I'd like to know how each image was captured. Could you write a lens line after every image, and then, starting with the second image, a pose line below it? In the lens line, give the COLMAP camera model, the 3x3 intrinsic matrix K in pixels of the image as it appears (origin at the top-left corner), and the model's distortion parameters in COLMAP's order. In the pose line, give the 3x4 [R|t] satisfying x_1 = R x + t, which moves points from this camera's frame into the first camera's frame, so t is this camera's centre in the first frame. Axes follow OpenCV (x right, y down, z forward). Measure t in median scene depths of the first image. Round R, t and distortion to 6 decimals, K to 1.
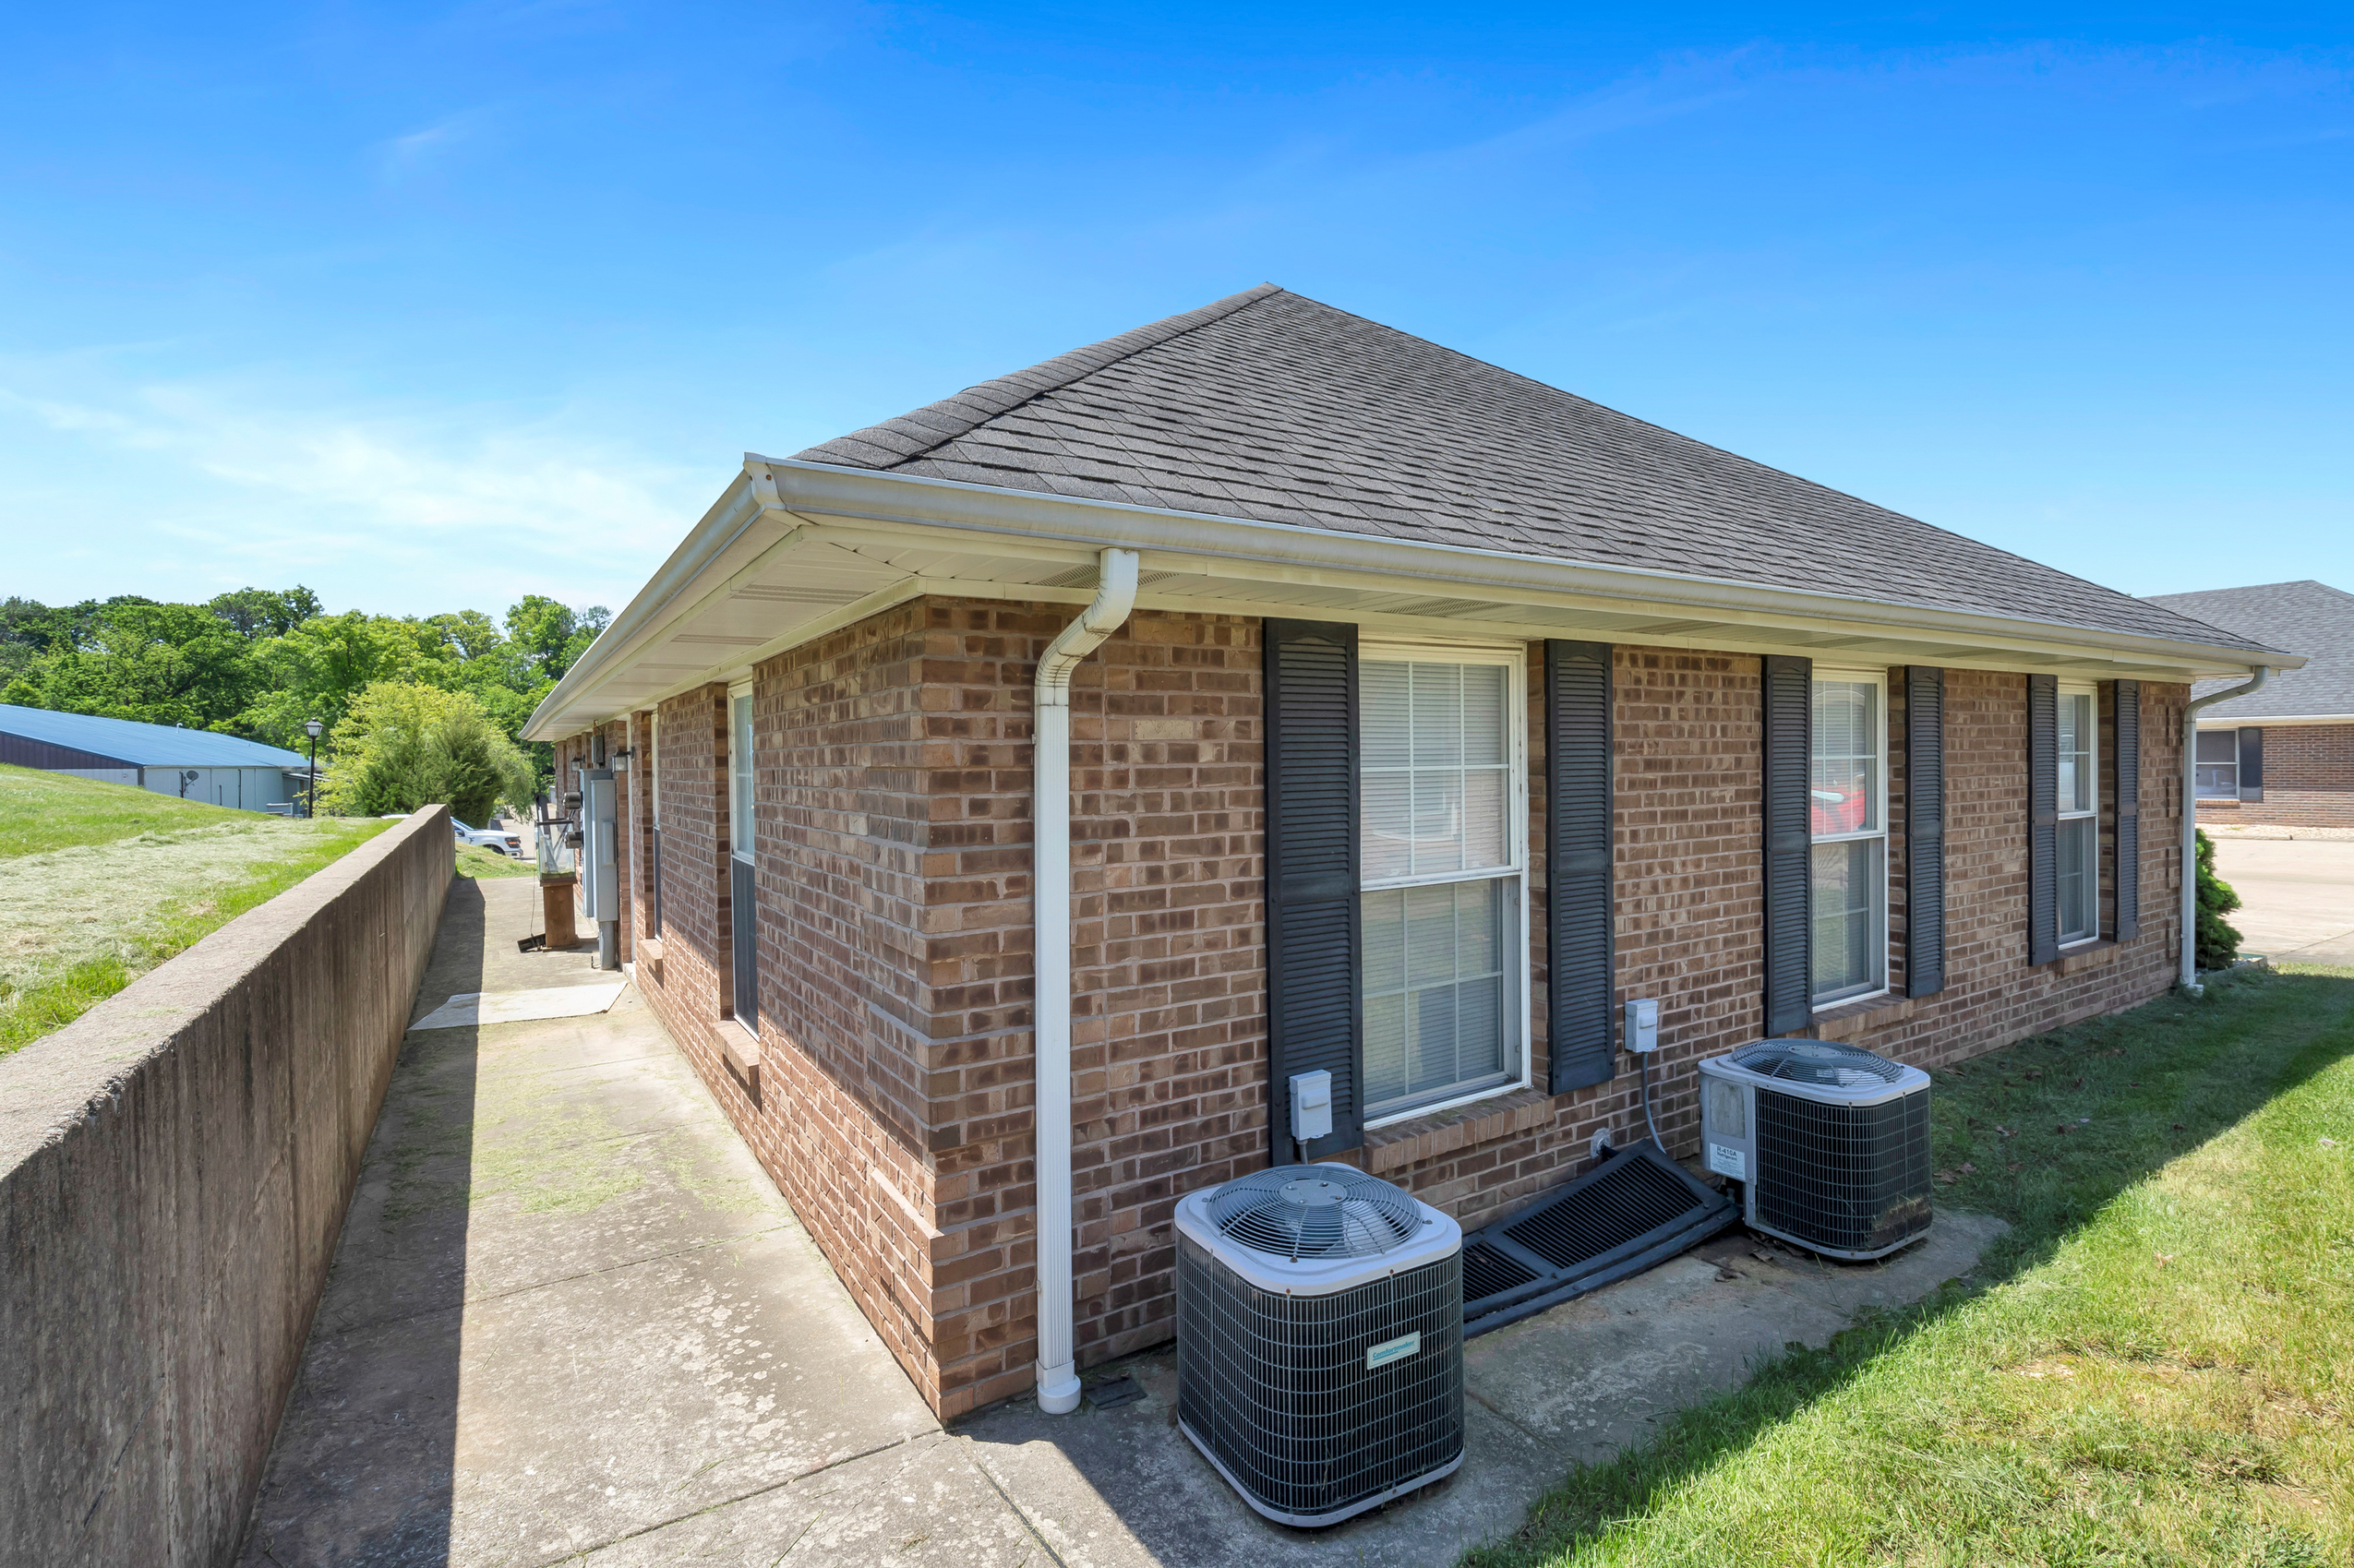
lens RADIAL K [[1085.9, 0, 1170.7], [0, 1085.9, 778.0], [0, 0, 1]] dist [-0.003212, 0.001211]
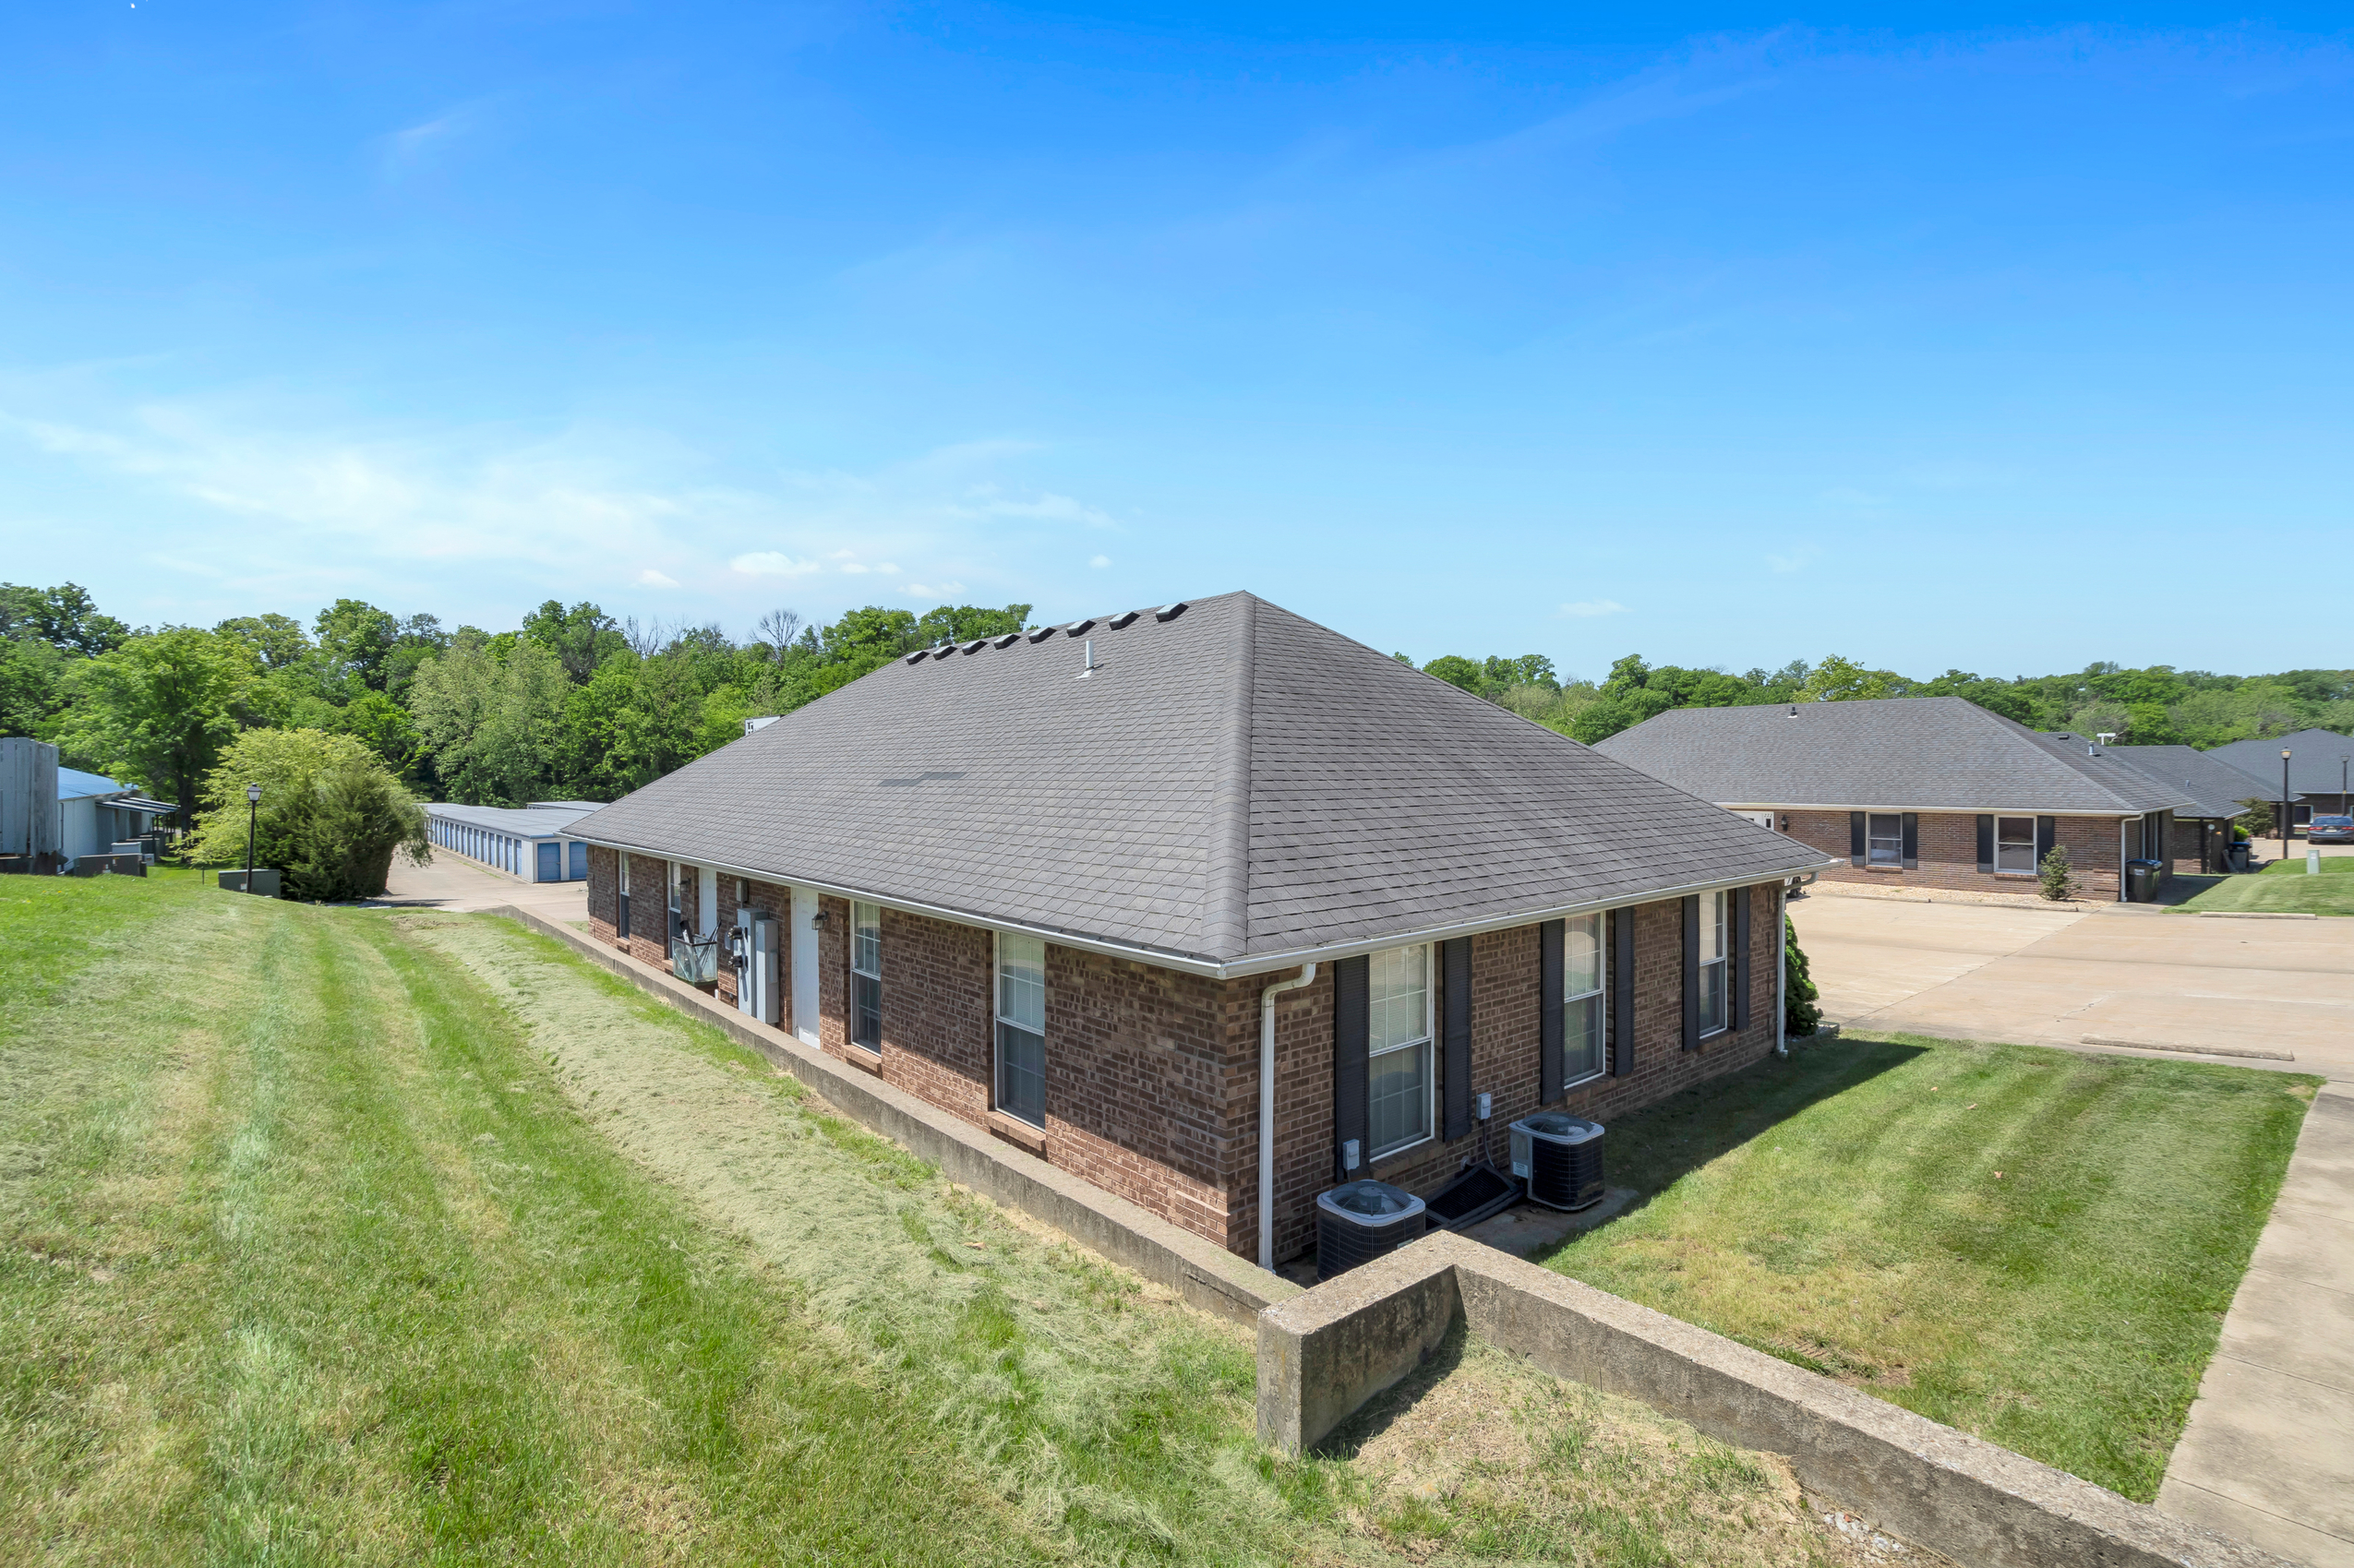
lens RADIAL K [[1085.9, 0, 1178.9], [0, 1085.9, 785.0], [0, 0, 1]] dist [-0.003212, 0.001211]
pose [[0.989252, 0.007530, 0.146024, -0.486869], [-0.007306, 0.999971, -0.002073, -0.406225], [-0.146035, 0.000984, 0.989279, -1.048854]]
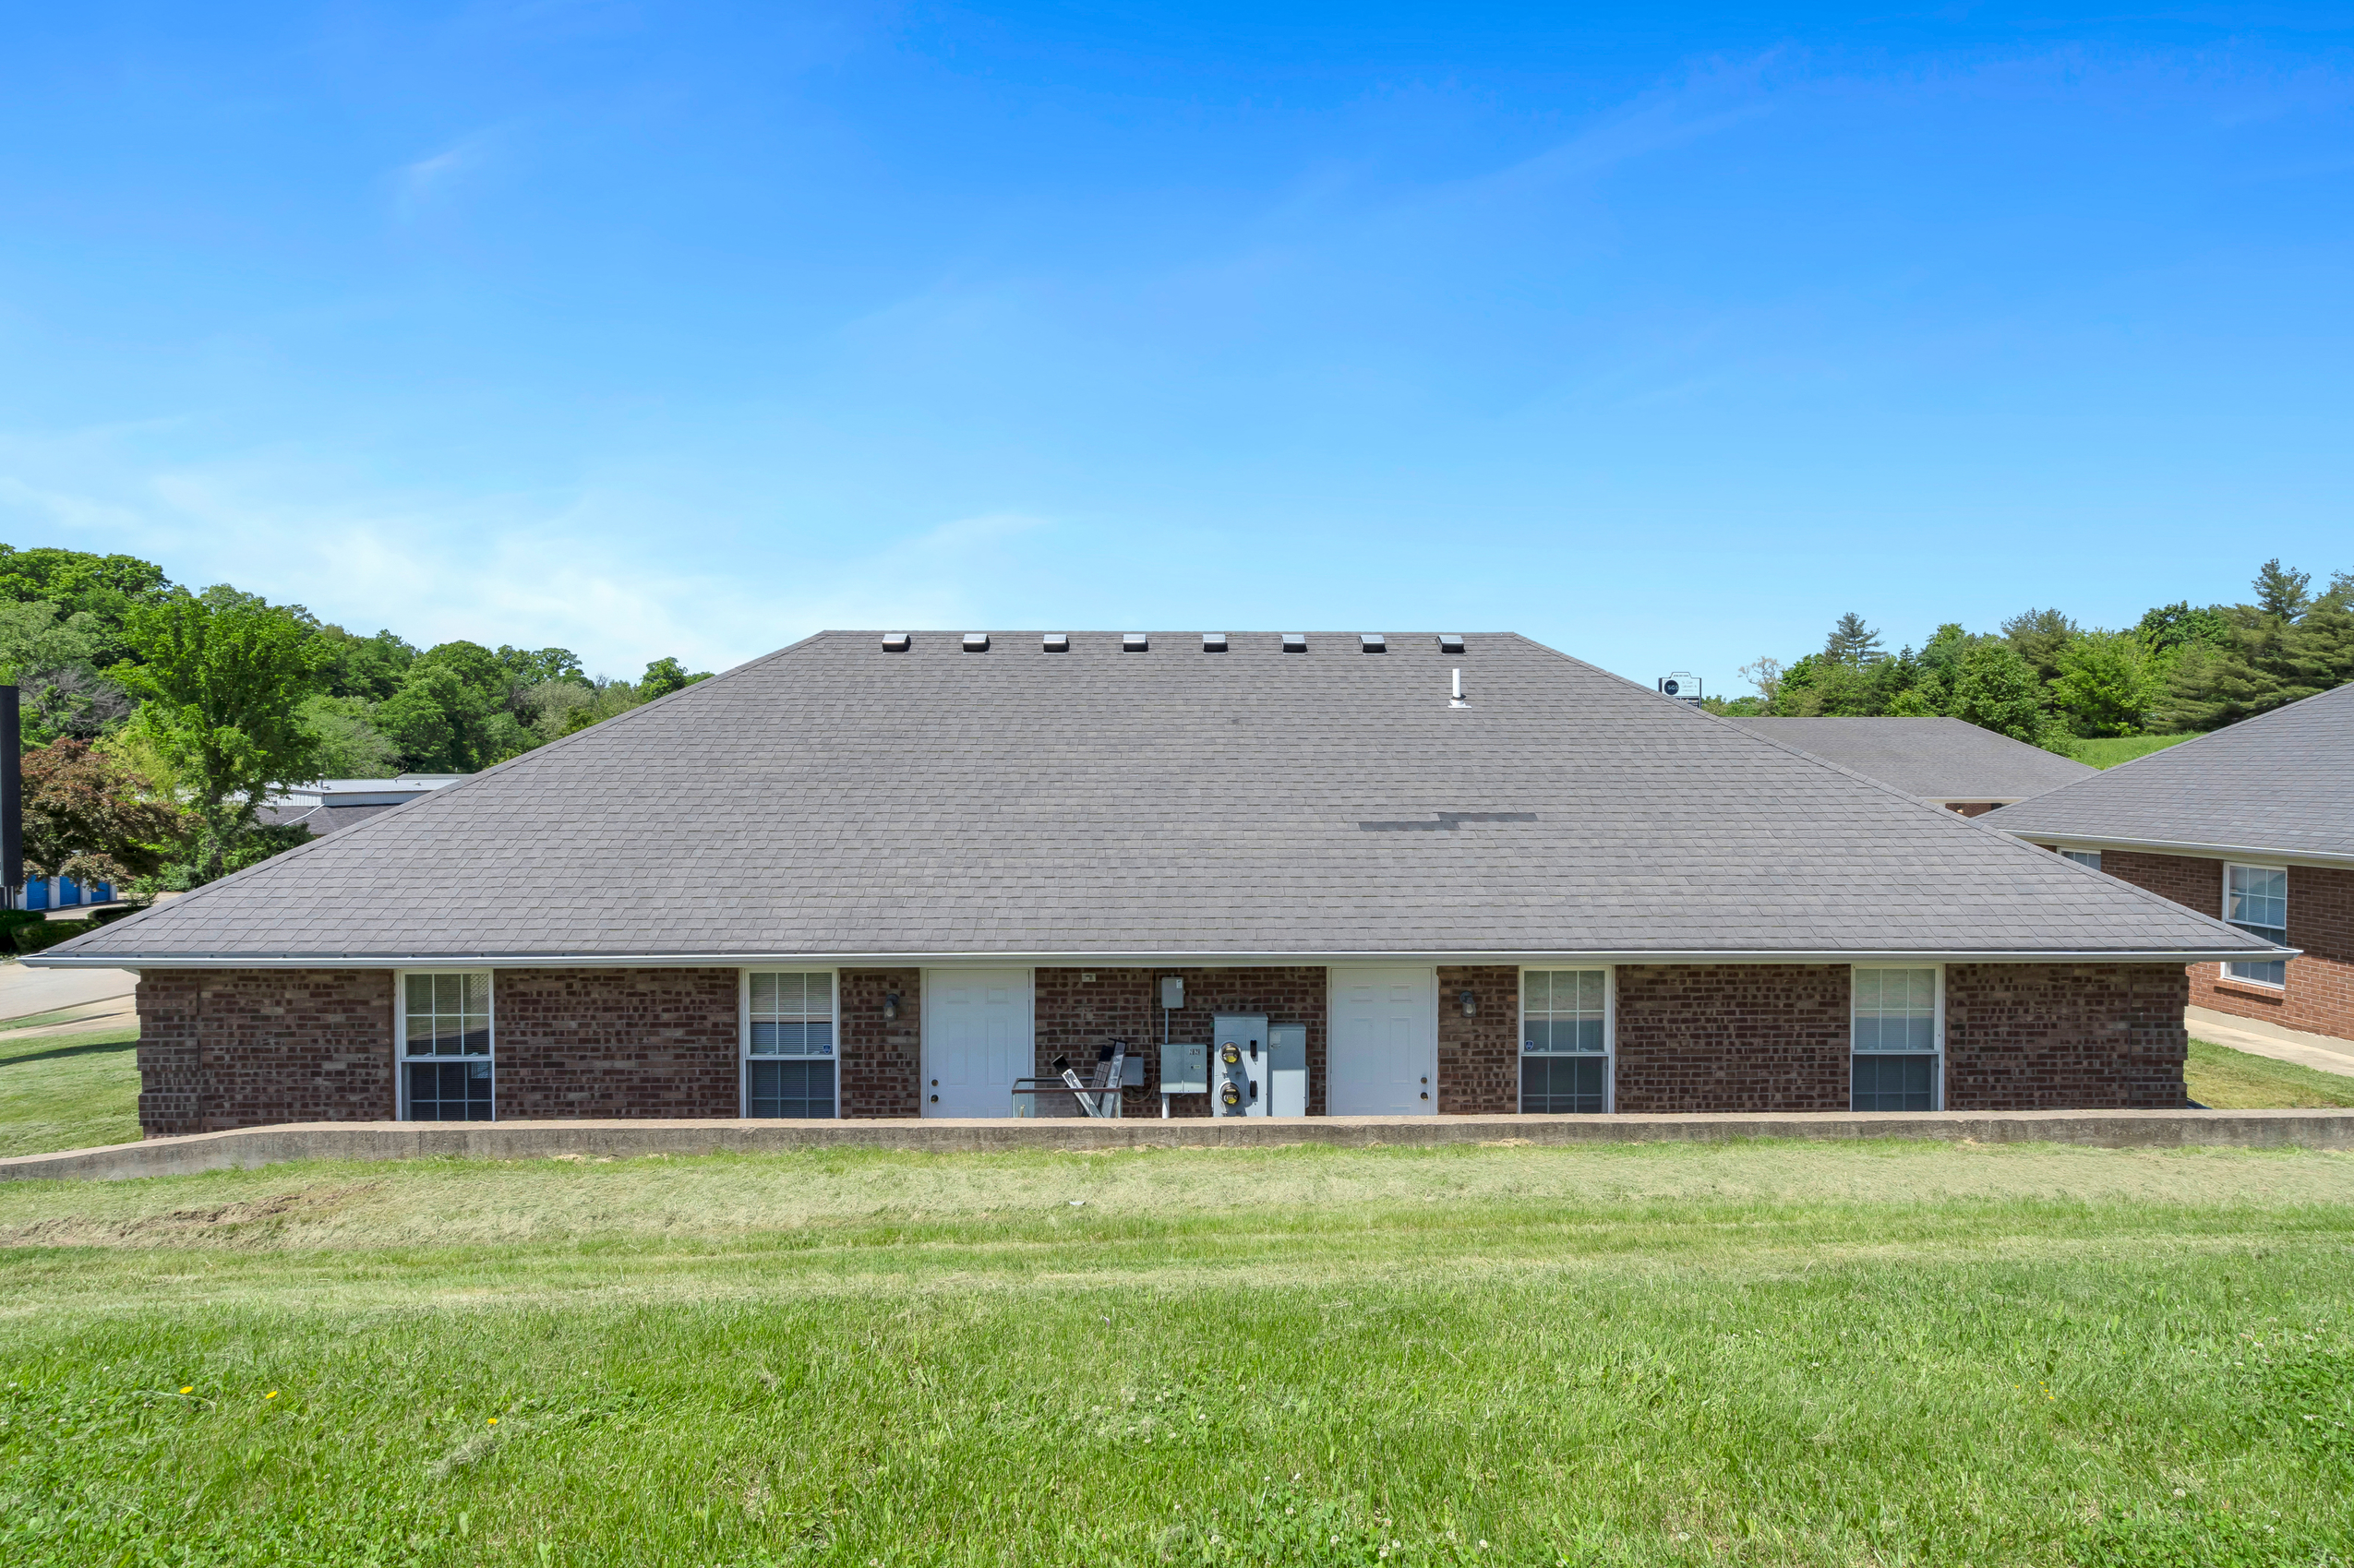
lens RADIAL K [[1085.9, 0, 1174.4], [0, 1085.9, 777.3], [0, 0, 1]] dist [-0.003212, 0.001211]
pose [[0.508874, 0.010028, 0.860783, -3.511046], [0.004318, 0.999890, -0.014201, -0.499386], [-0.860830, 0.010943, 0.508774, 1.471453]]
